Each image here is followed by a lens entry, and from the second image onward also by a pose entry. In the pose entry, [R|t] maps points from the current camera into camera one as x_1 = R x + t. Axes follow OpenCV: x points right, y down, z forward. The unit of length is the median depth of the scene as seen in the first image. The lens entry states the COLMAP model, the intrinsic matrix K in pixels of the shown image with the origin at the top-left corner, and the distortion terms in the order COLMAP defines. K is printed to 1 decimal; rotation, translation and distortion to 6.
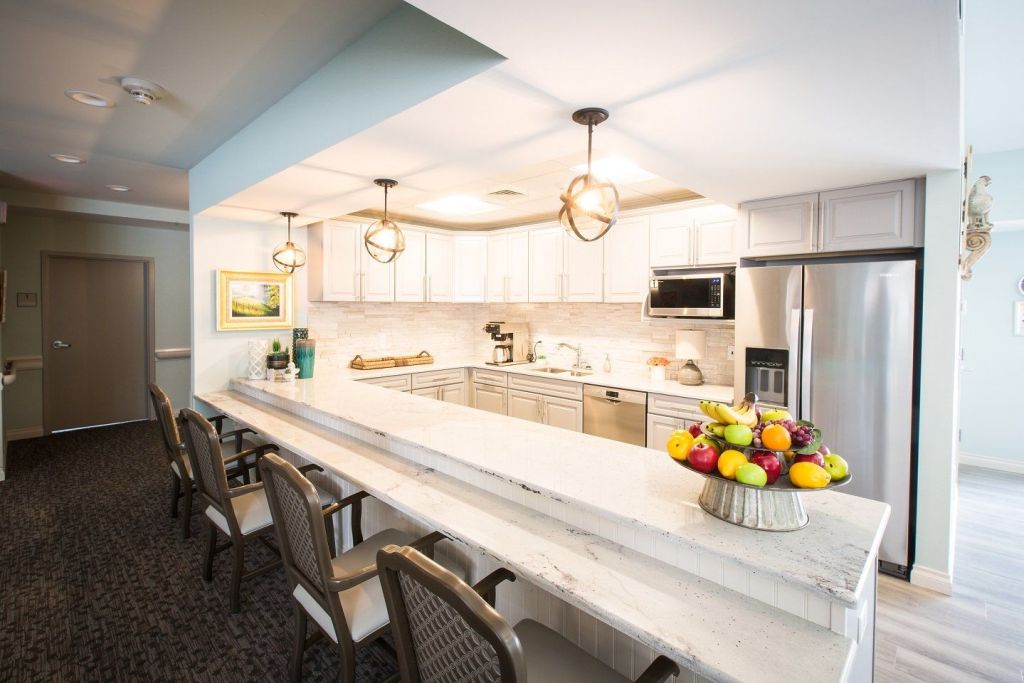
lens RADIAL K [[470.5, 0, 506.0], [0, 470.5, 315.4], [0, 0, 1]] dist [-0.000806, 0.000841]
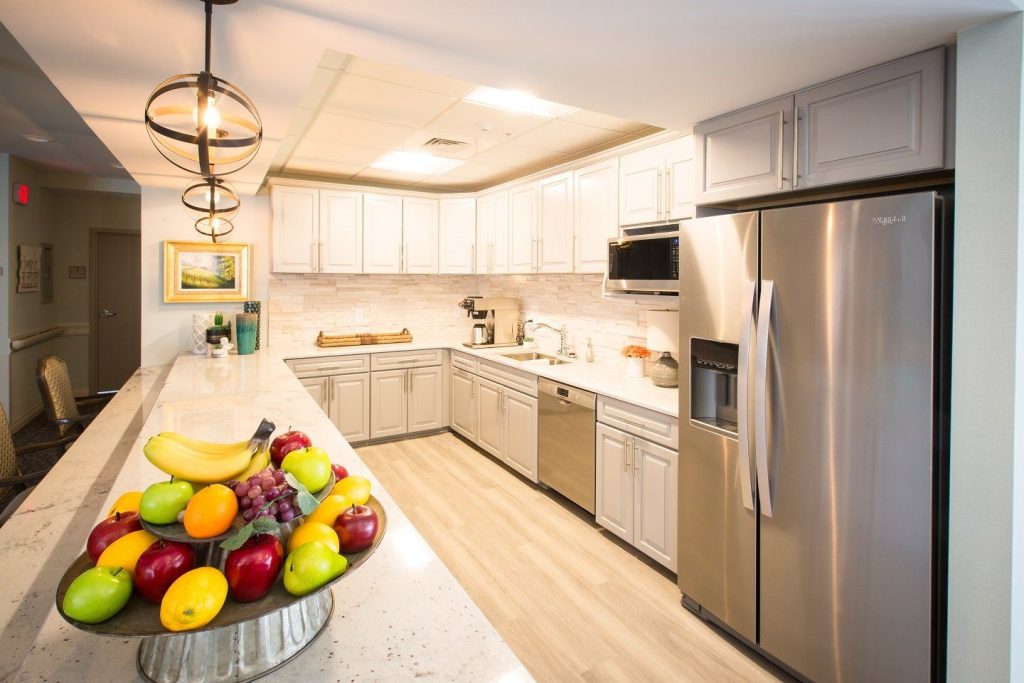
lens RADIAL K [[486.1, 0, 504.7], [0, 486.1, 281.6], [0, 0, 1]] dist [0.001105, -0.001584]
pose [[0.964233, 0.002051, -0.265047, 0.317537], [-0.006243, 0.999868, -0.014975, -0.000702], [0.264981, 0.016094, 0.964119, 0.190420]]
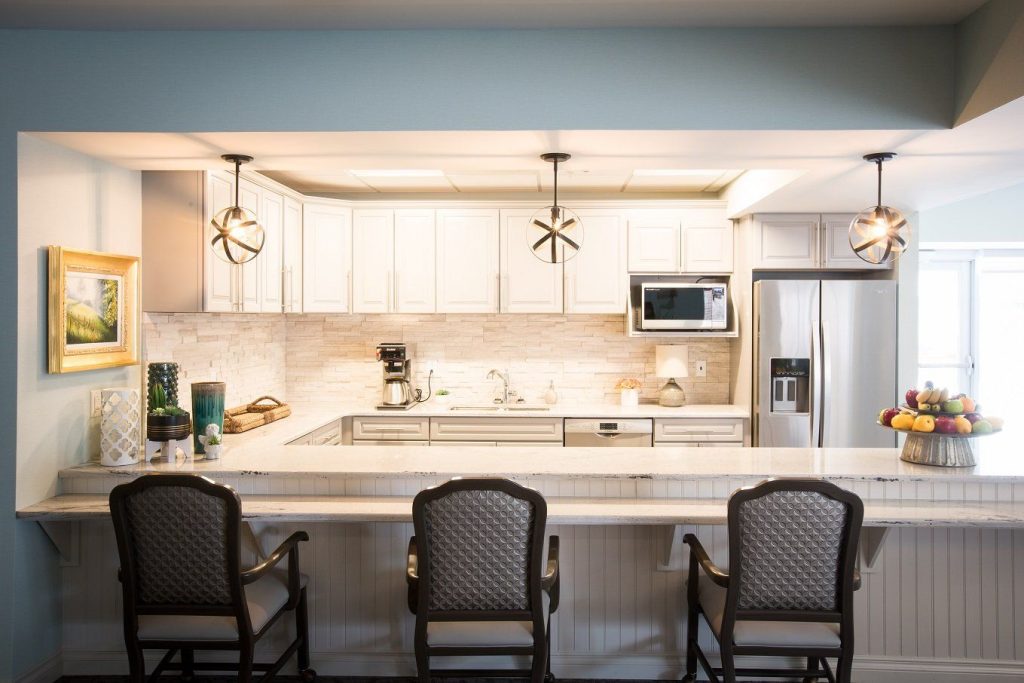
lens RADIAL K [[804.2, 0, 538.1], [0, 804.2, 311.1], [0, 0, 1]] dist [-0.010914, 0.003349]
pose [[0.734708, 0.000700, 0.678383, -0.745429], [0.016595, 0.999682, -0.019004, -0.007006], [-0.678180, 0.025220, 0.734463, 0.050925]]
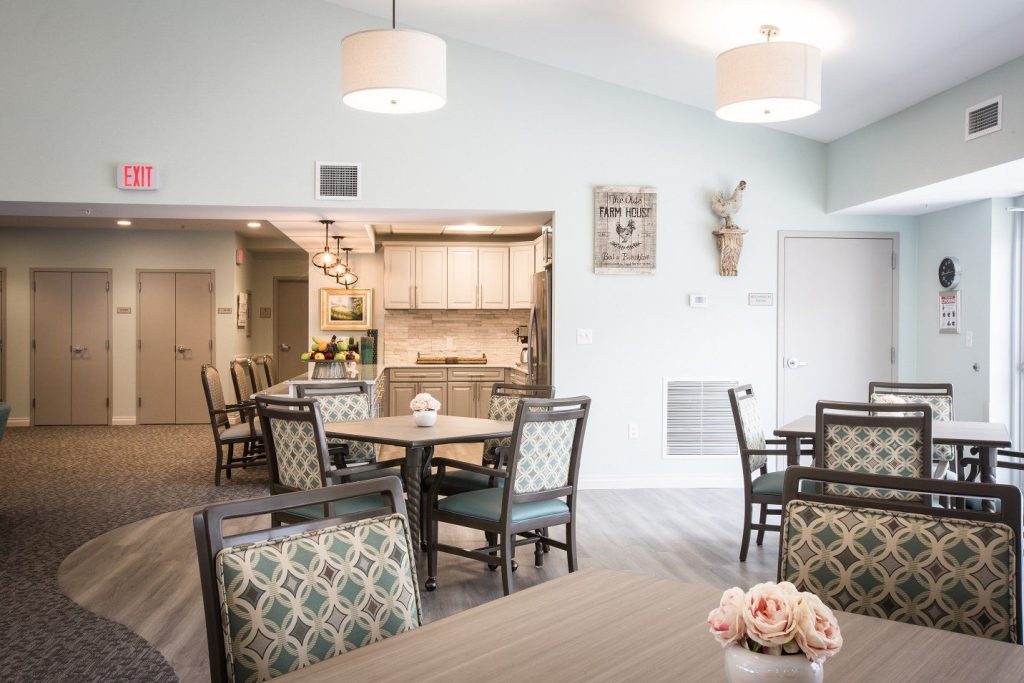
lens RADIAL K [[990.7, 0, 511.3], [0, 990.7, 341.1], [0, 0, 1]] dist [-0.013219, 0.000000]
pose [[0.758177, 0.001414, -0.652047, 1.732073], [-0.013279, 0.999824, -0.013272, 0.095125], [0.651914, 0.018721, 0.758062, -0.899267]]
